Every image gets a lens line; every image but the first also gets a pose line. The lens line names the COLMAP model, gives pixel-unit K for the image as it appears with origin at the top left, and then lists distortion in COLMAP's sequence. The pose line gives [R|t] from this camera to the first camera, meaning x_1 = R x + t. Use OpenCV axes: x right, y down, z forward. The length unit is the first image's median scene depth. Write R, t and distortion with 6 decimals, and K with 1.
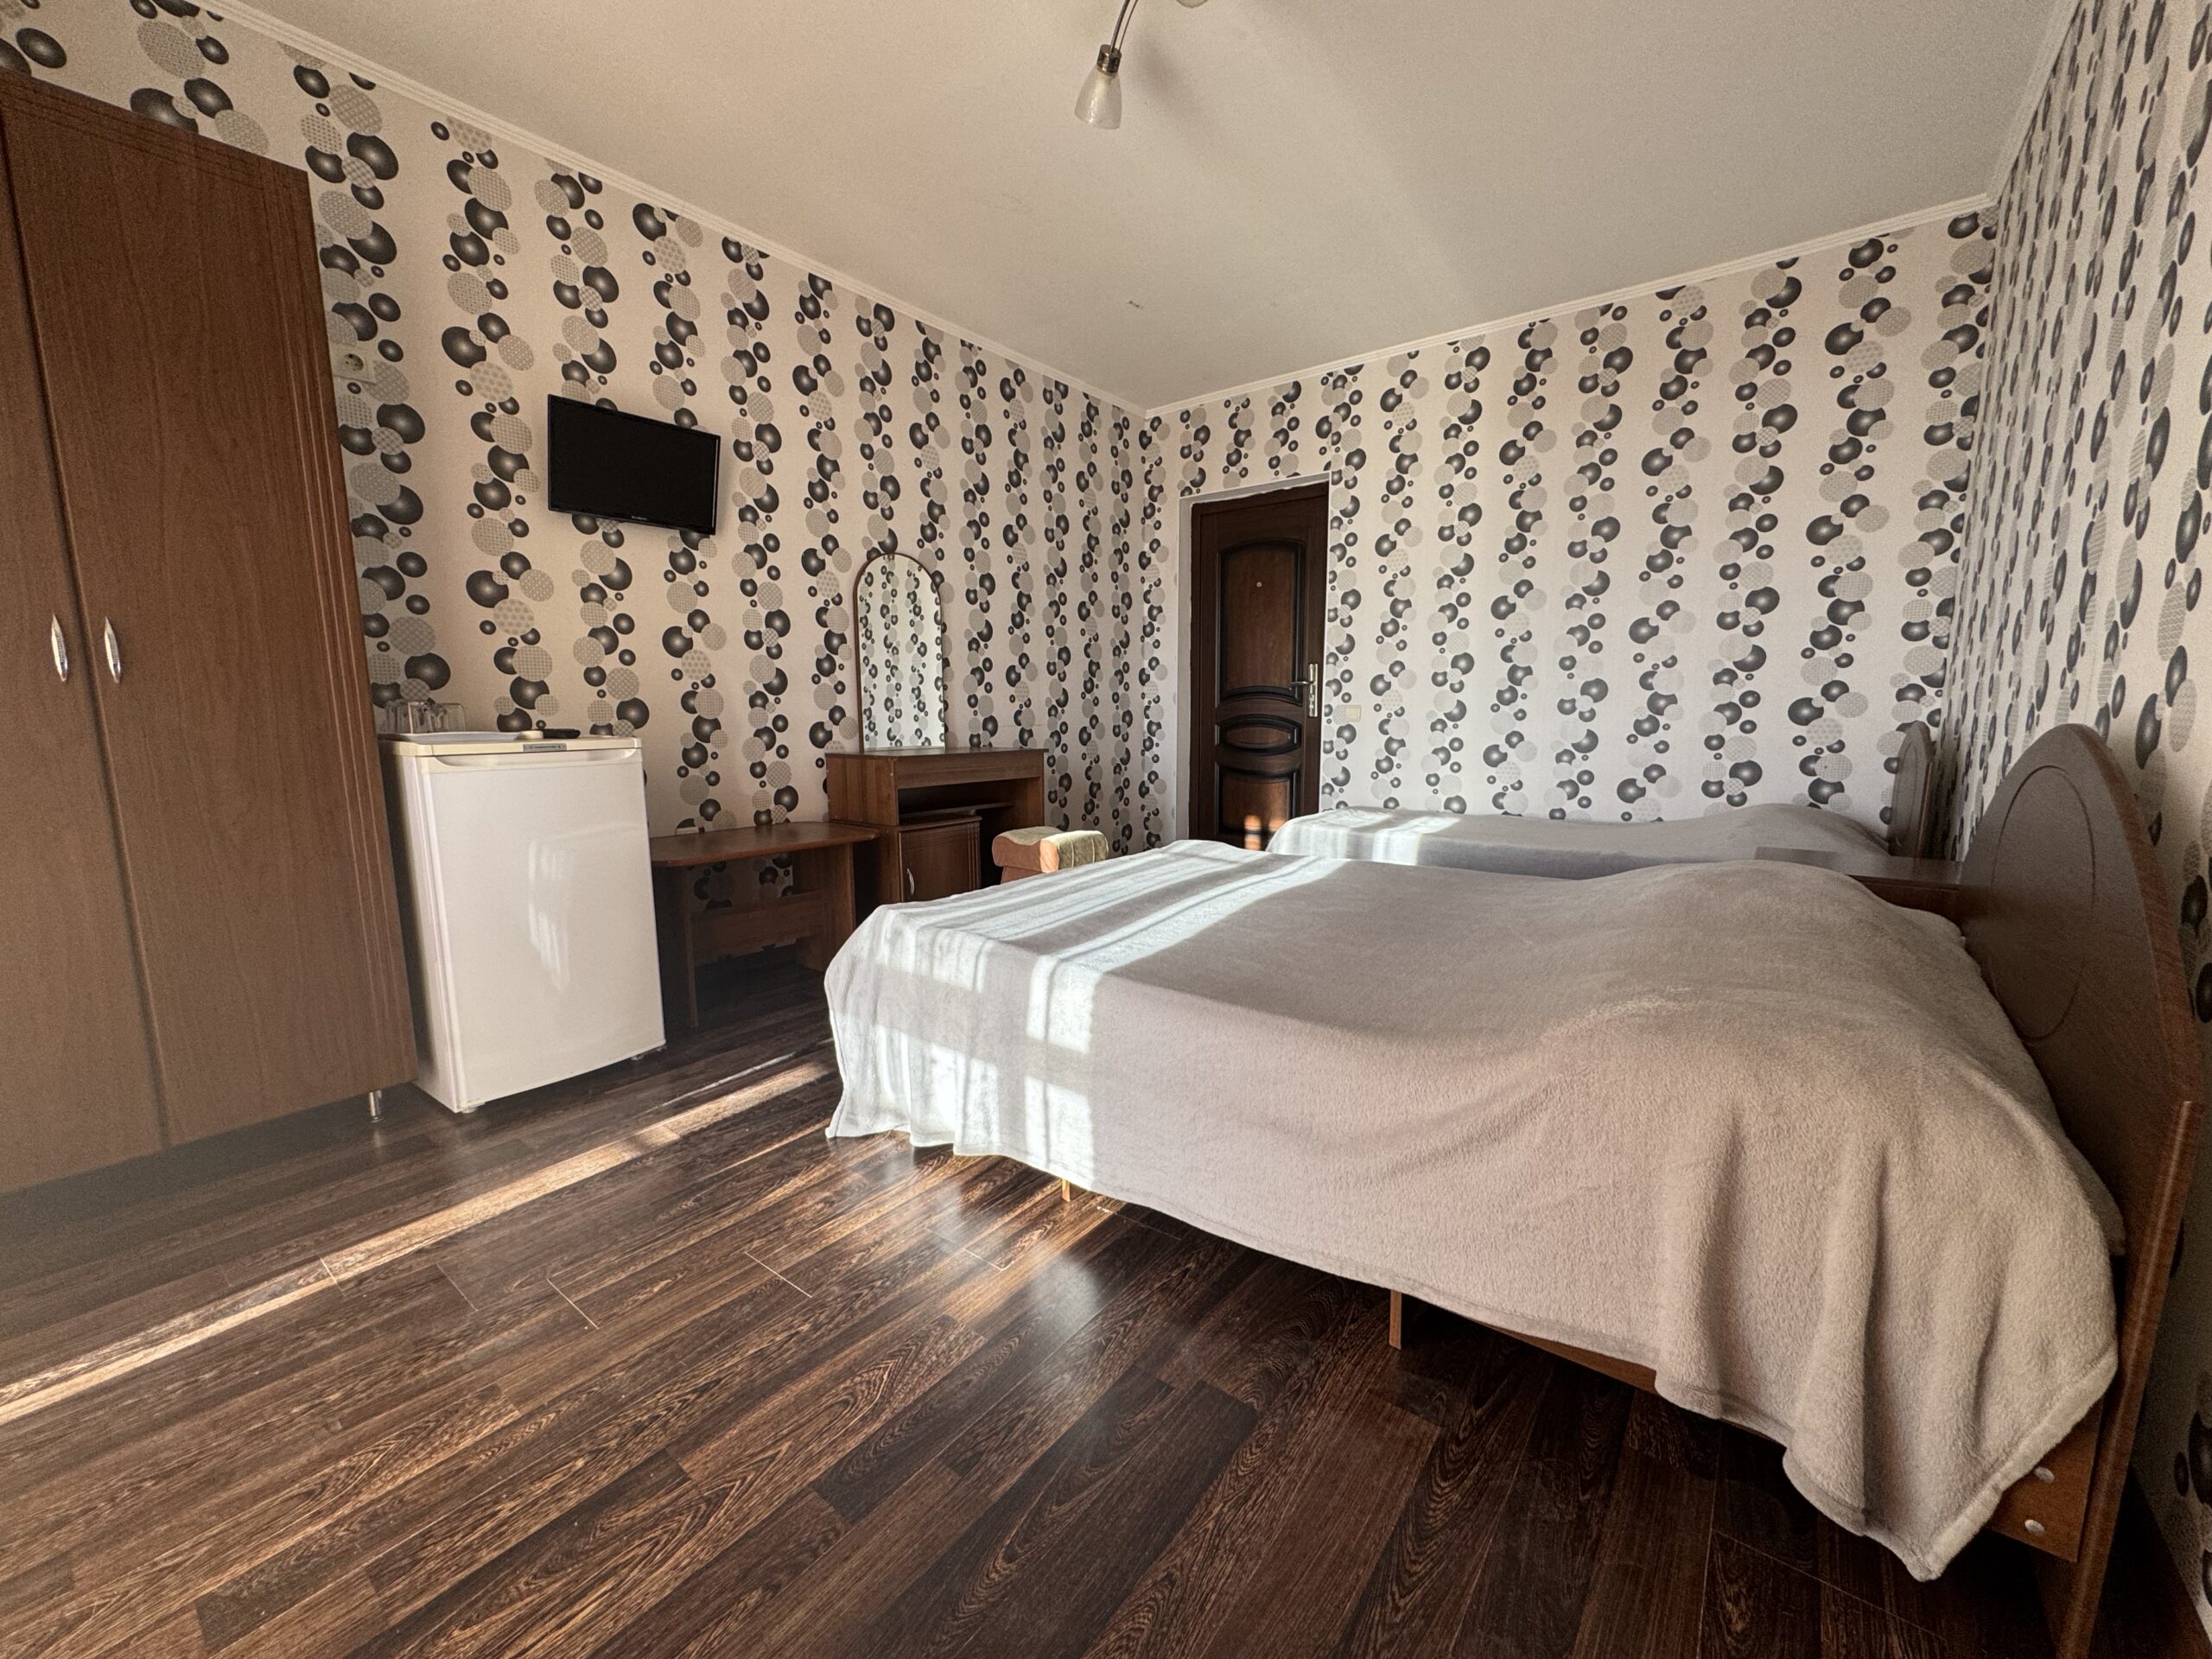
lens RADIAL K [[890.9, 0, 1102.6], [0, 890.9, 835.1], [0, 0, 1]] dist [0.001414, -0.000617]
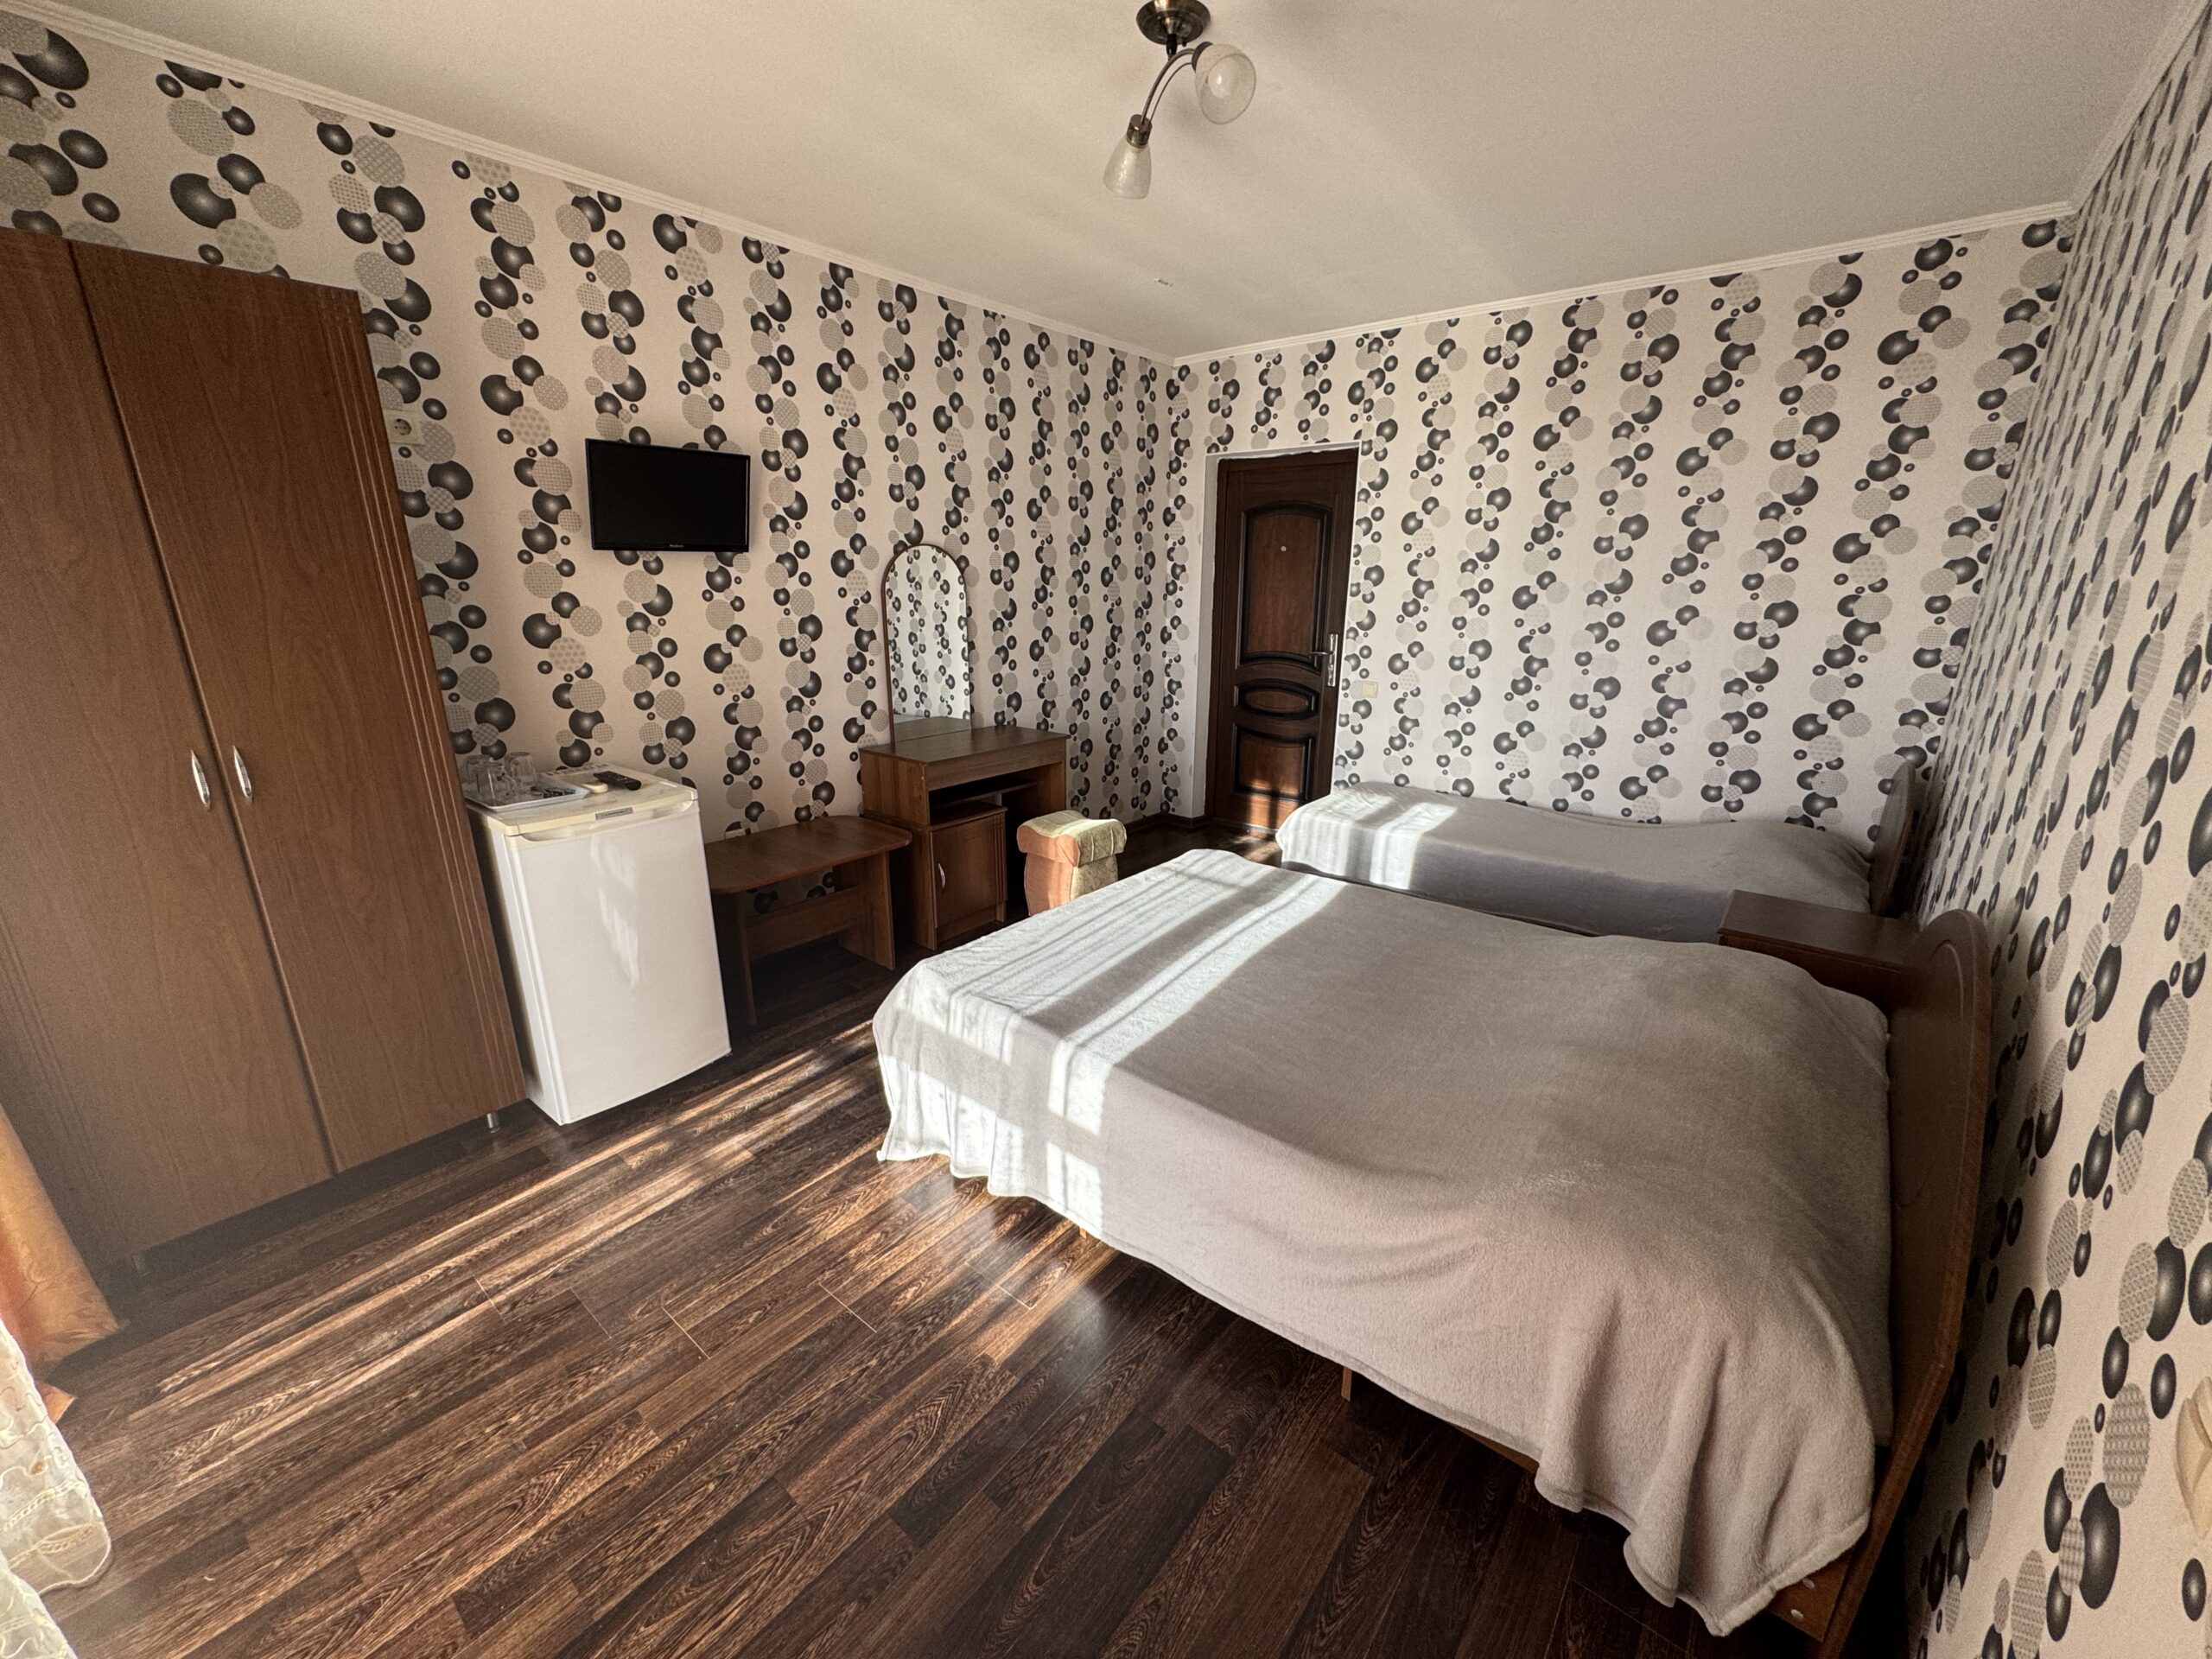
lens RADIAL K [[890.9, 0, 1101.7], [0, 890.9, 835.7], [0, 0, 1]] dist [0.001414, -0.000617]
pose [[0.999612, 0.016883, -0.022175, 0.000810], [-0.013391, 0.988728, 0.149121, -0.170899], [0.024442, -0.148766, 0.988570, -0.054449]]
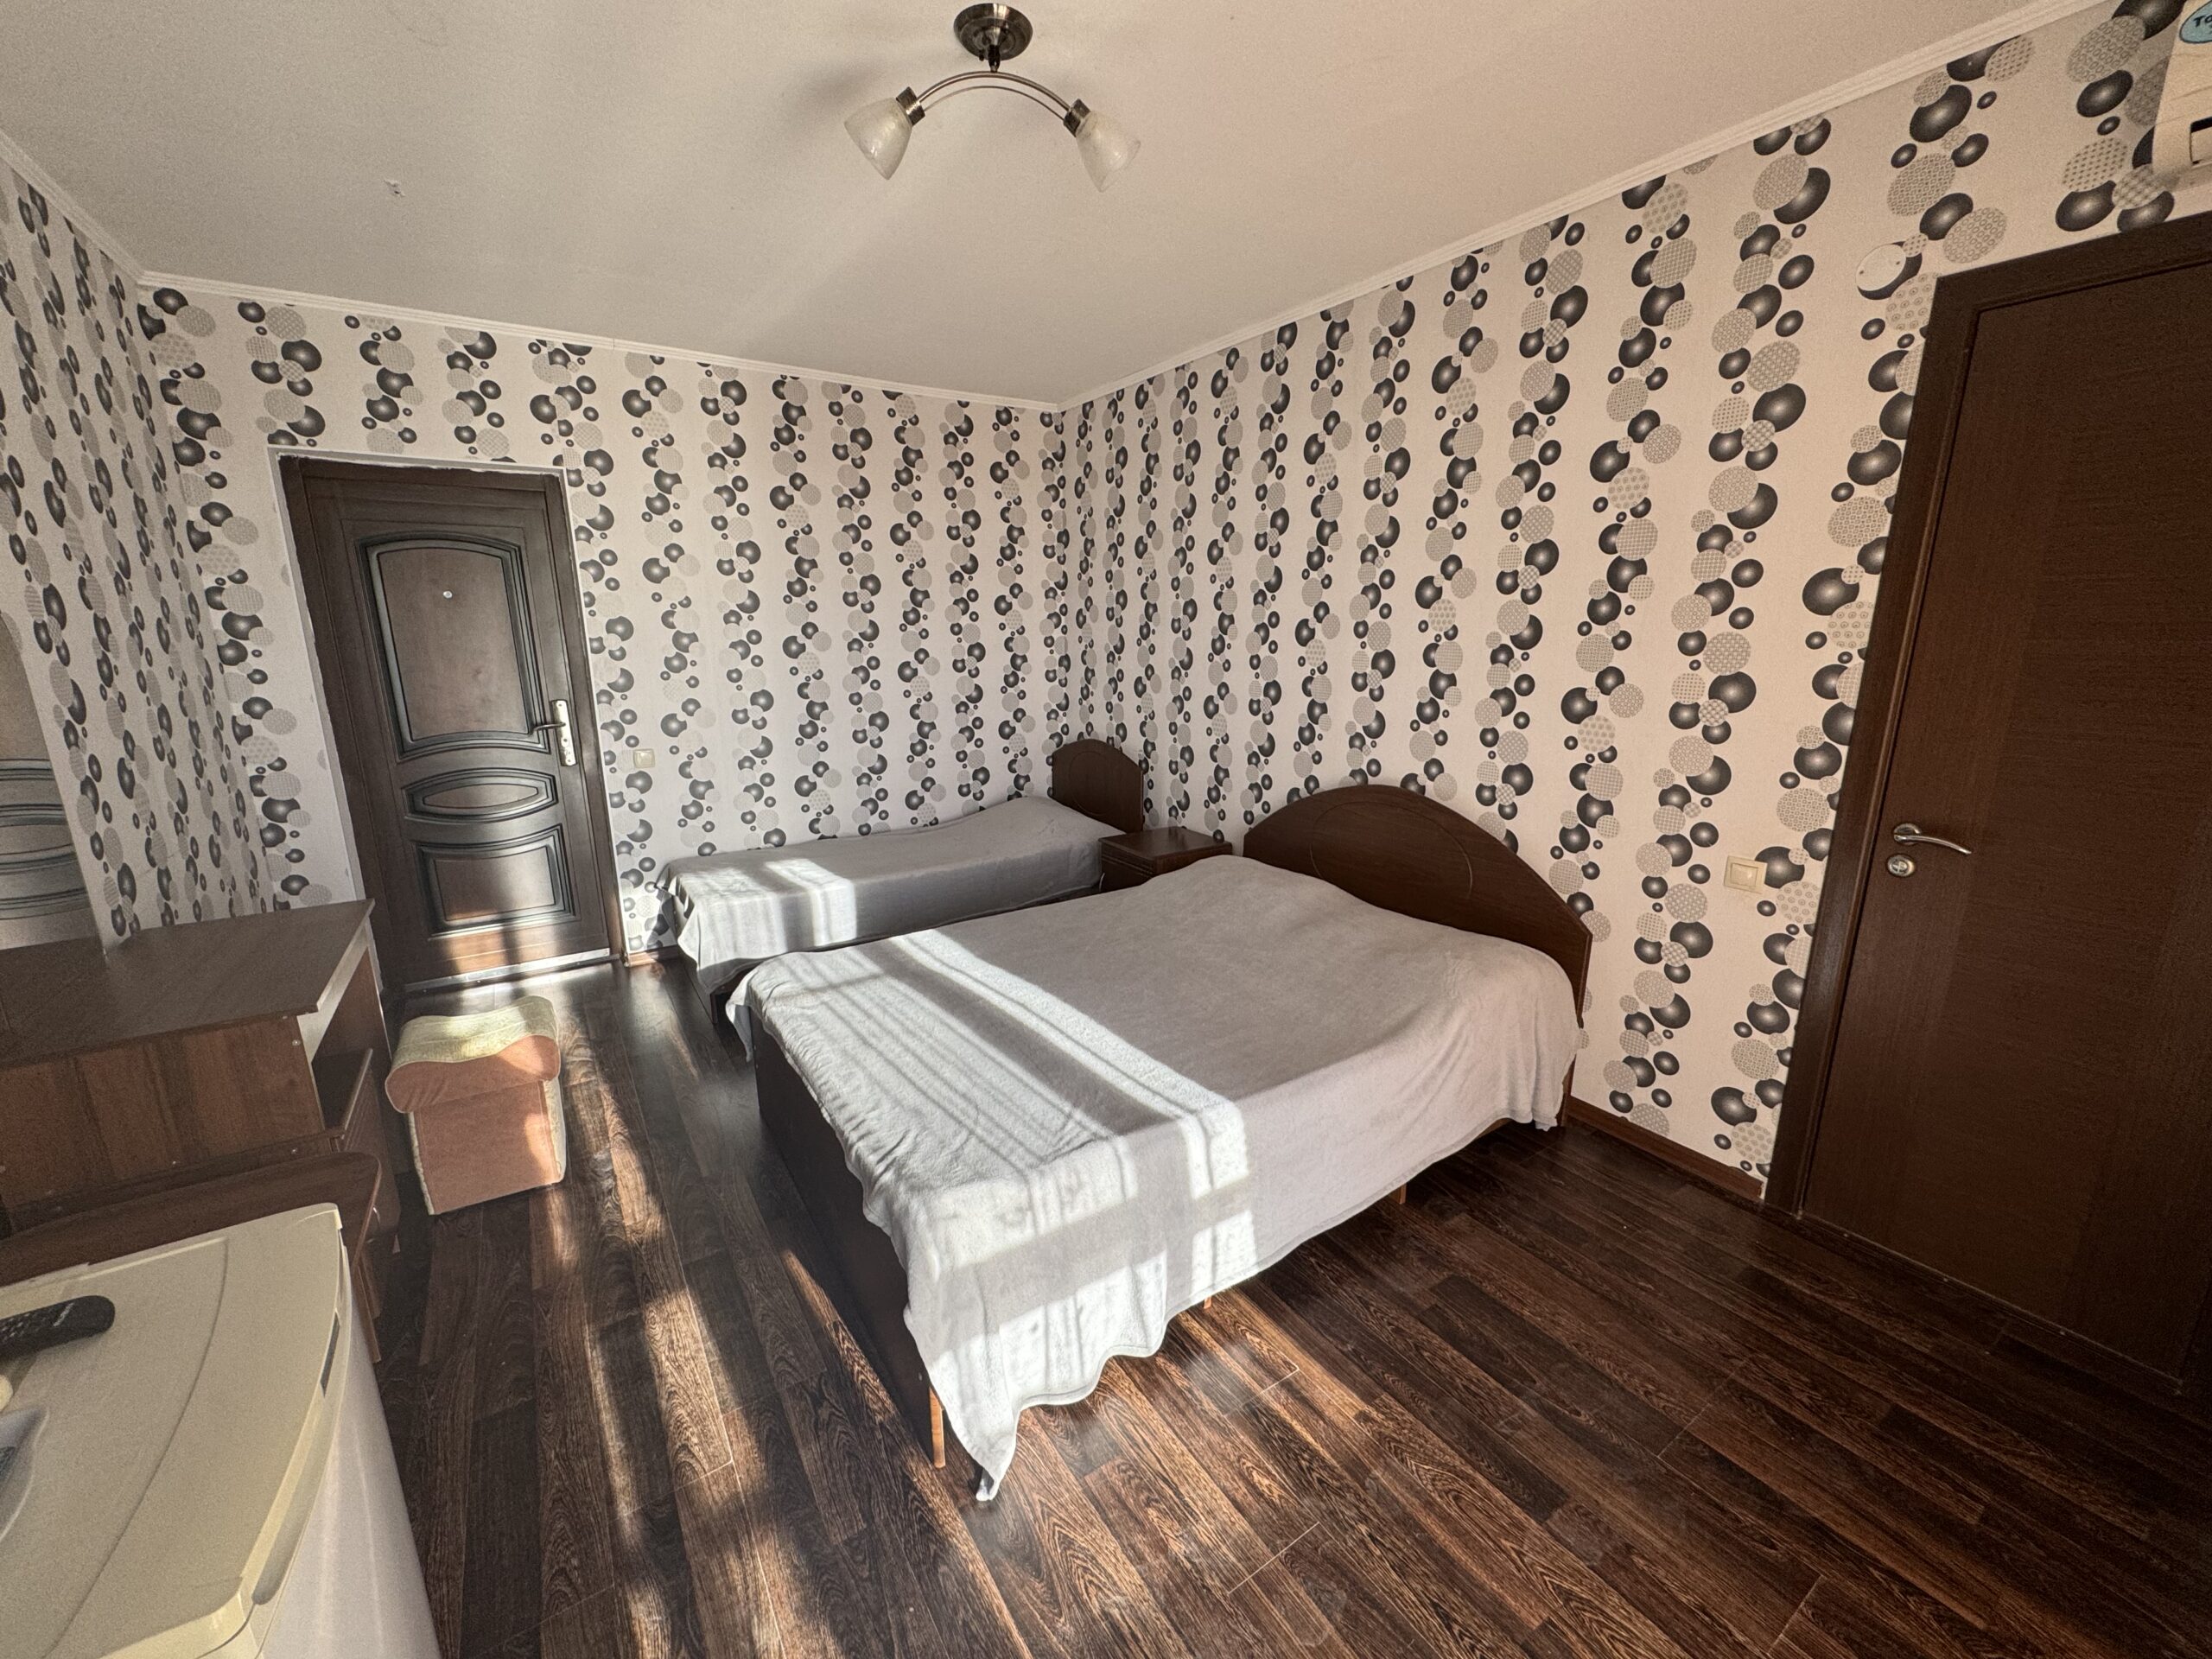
lens RADIAL K [[890.9, 0, 1113.2], [0, 890.9, 830.4], [0, 0, 1]] dist [0.001414, -0.000617]
pose [[0.310781, -0.210712, 0.926831, -0.575943], [0.135850, 0.974953, 0.176100, -0.228593], [-0.940723, 0.071181, 0.331623, 0.402760]]
